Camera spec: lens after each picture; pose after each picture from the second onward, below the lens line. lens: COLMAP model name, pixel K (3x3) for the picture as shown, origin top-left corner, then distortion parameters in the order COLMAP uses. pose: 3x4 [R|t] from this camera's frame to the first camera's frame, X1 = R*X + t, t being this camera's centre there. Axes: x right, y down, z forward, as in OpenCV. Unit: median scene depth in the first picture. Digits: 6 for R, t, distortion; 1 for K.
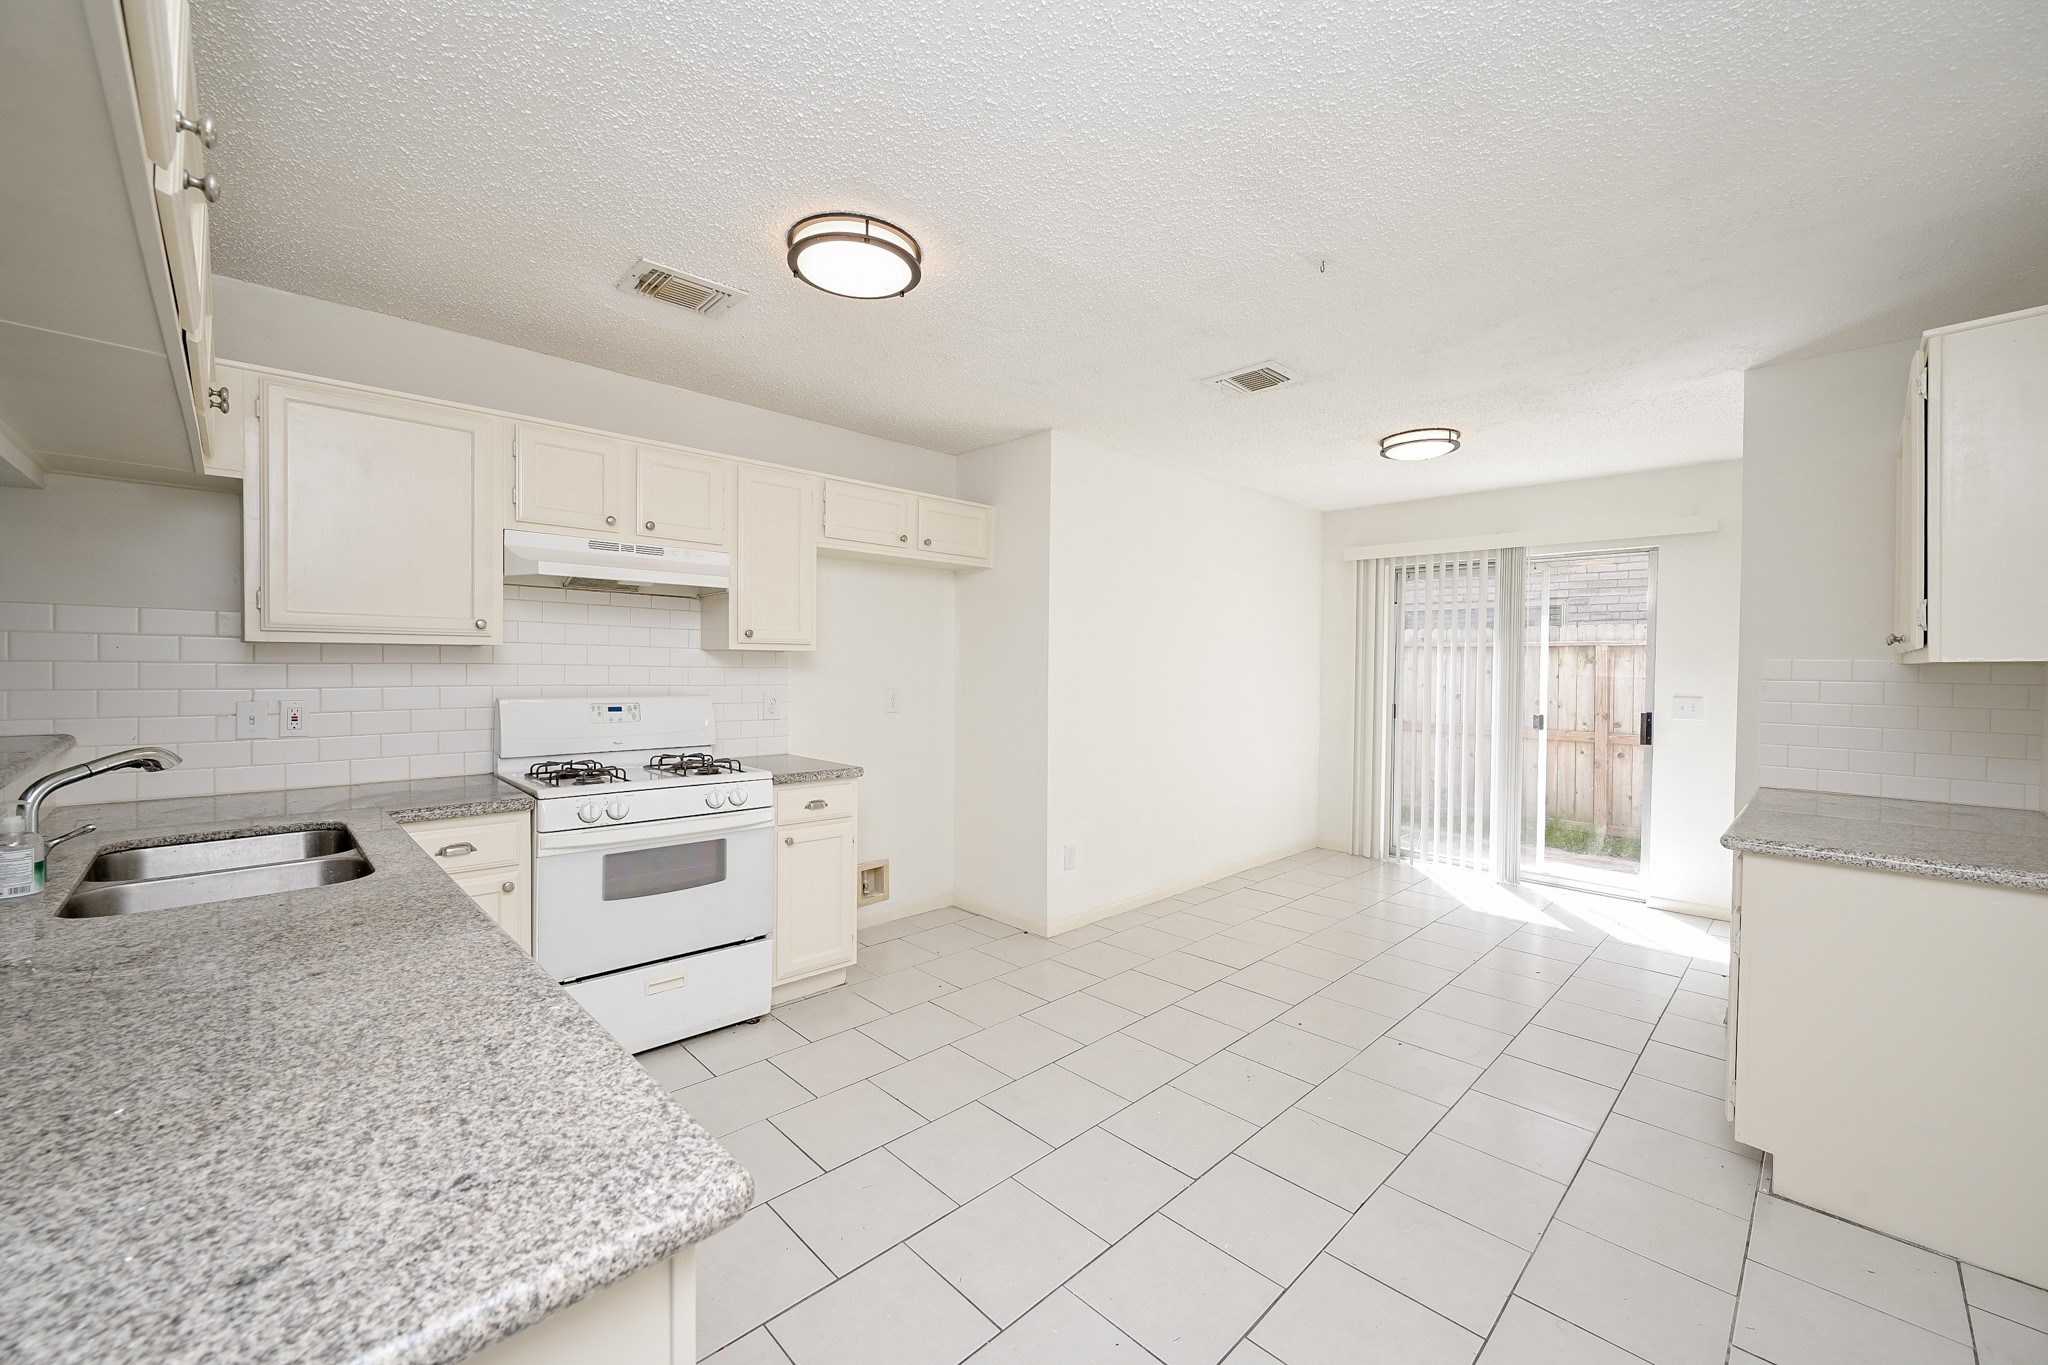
lens RADIAL K [[809.0, 0, 1031.2], [0, 809.0, 678.7], [0, 0, 1]] dist [-0.001609, 0.000687]
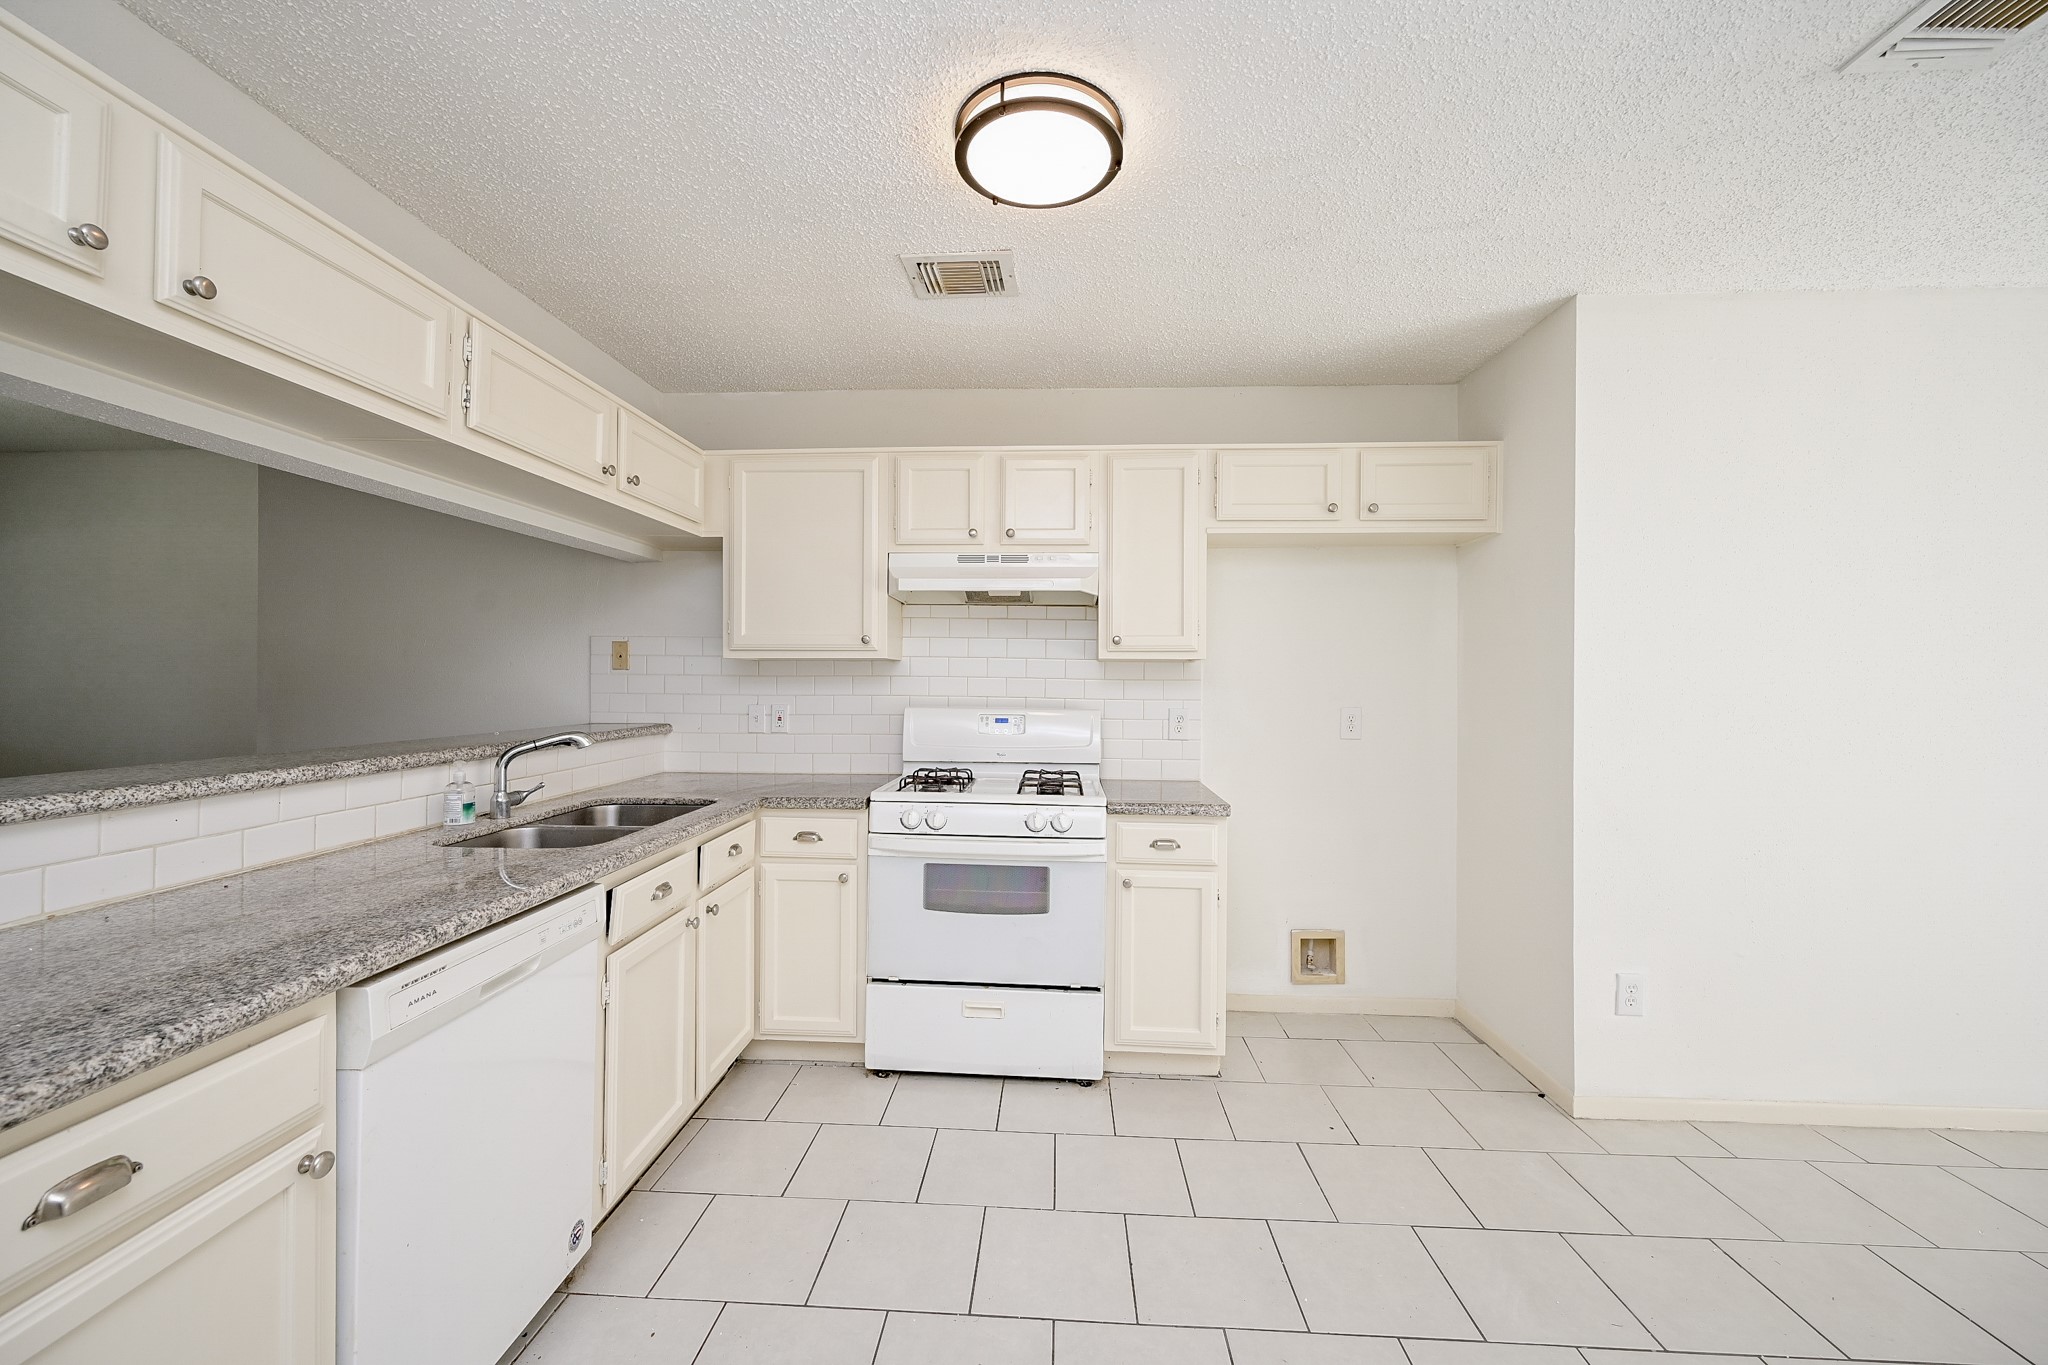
lens RADIAL K [[809.0, 0, 1017.4], [0, 809.0, 683.2], [0, 0, 1]] dist [-0.001609, 0.000687]
pose [[0.672387, -0.005678, -0.740178, 0.240077], [-0.013090, 0.999723, -0.019560, 0.010255], [0.740084, 0.022841, 0.672127, 0.331340]]
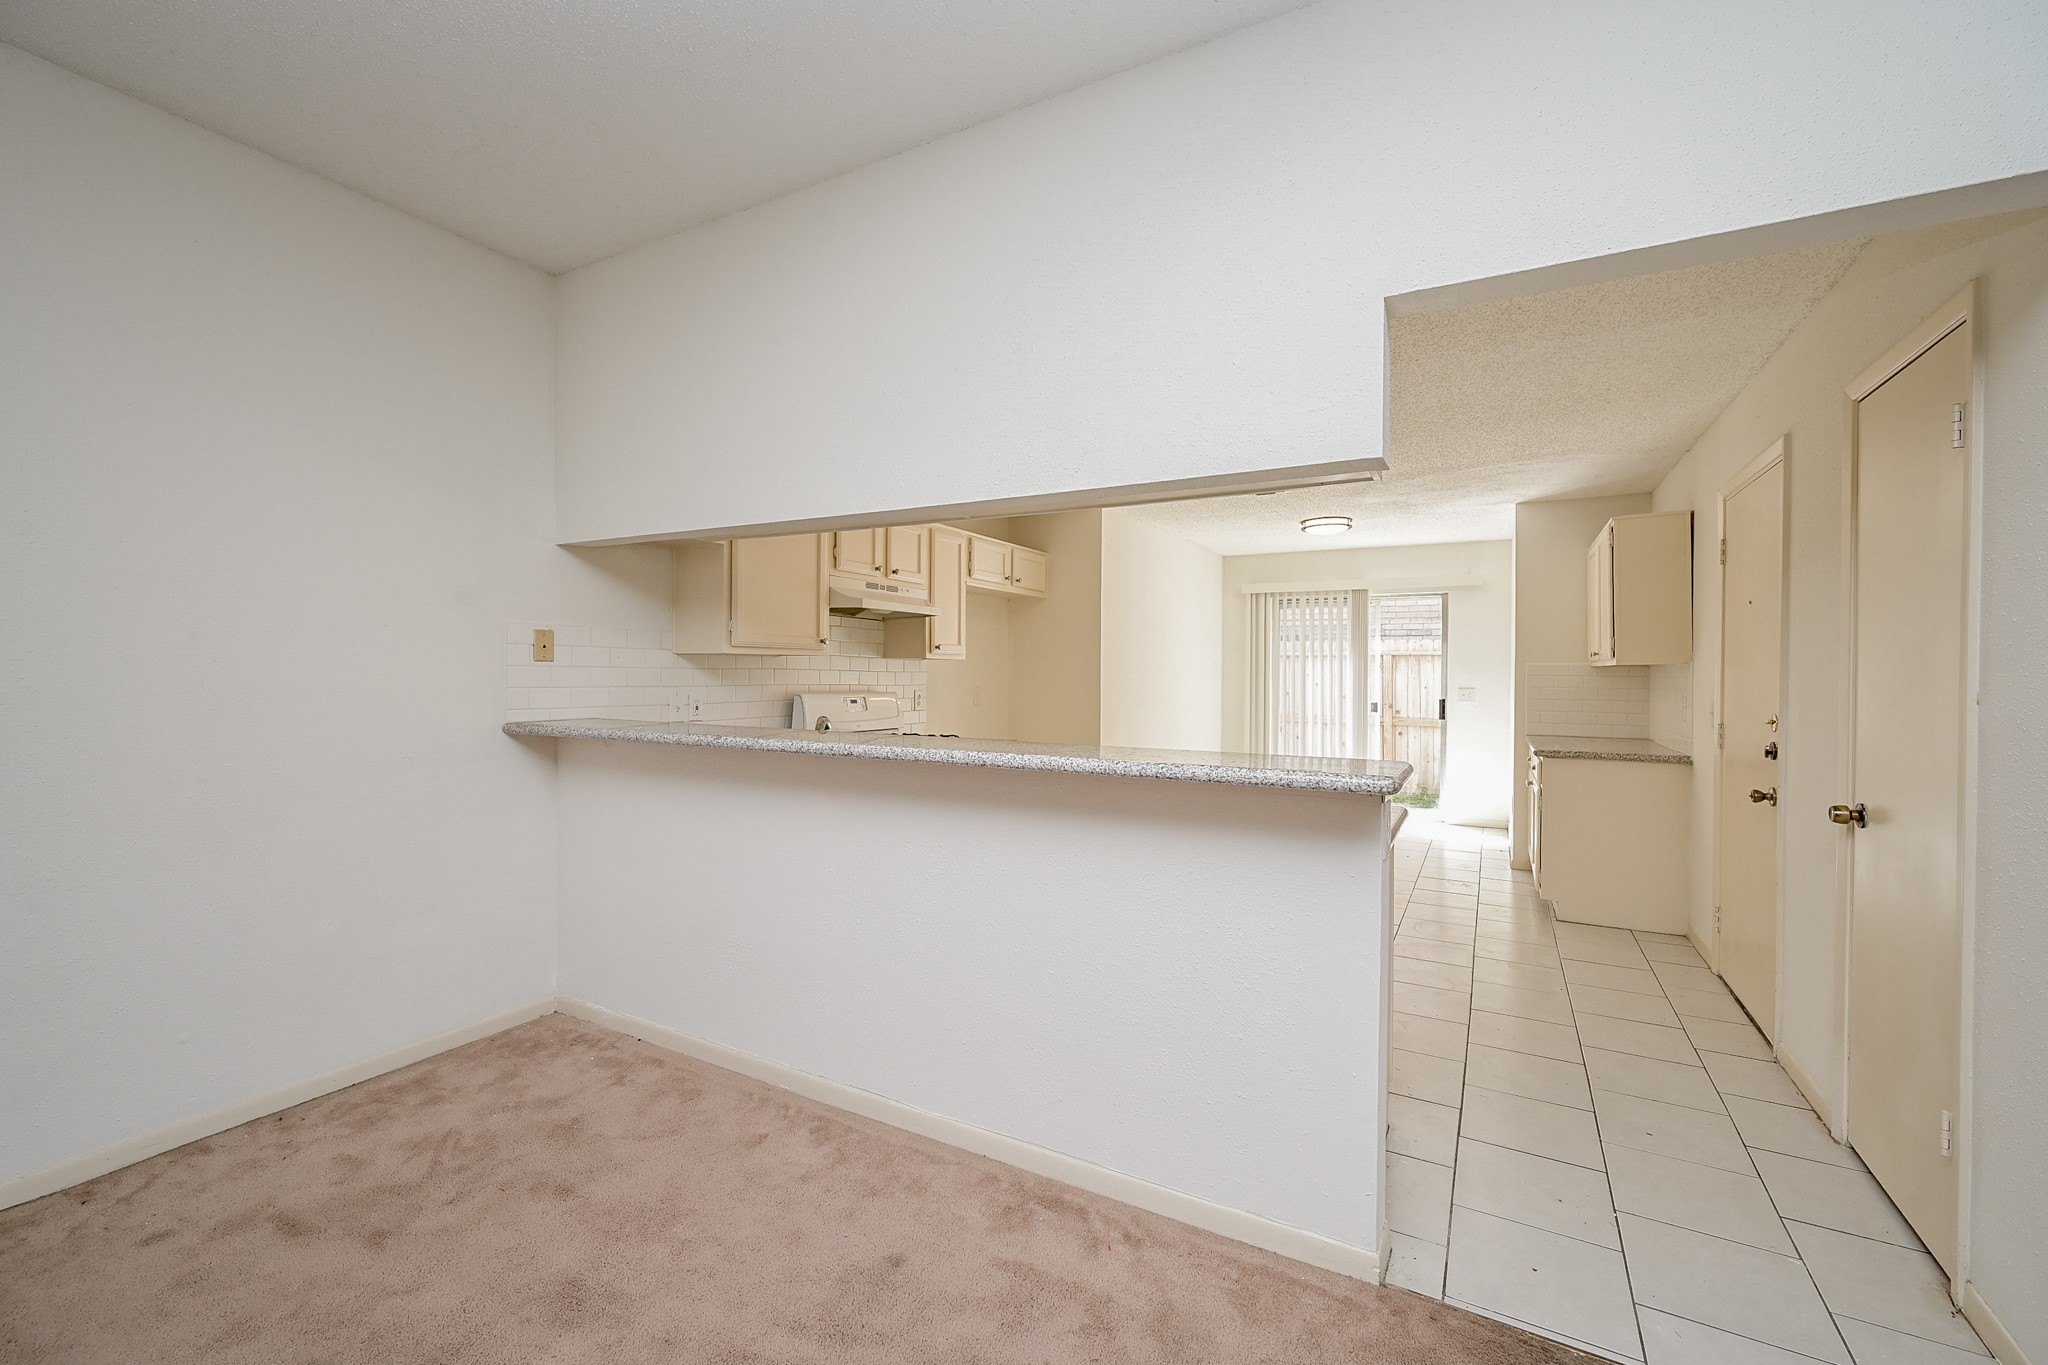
lens RADIAL K [[809.0, 0, 1025.0], [0, 809.0, 667.1], [0, 0, 1]] dist [-0.001609, 0.000687]
pose [[0.965217, -0.004109, 0.261419, -0.585536], [0.010582, 0.999671, -0.023360, 0.013479], [-0.261237, 0.025314, 0.964943, -0.402803]]
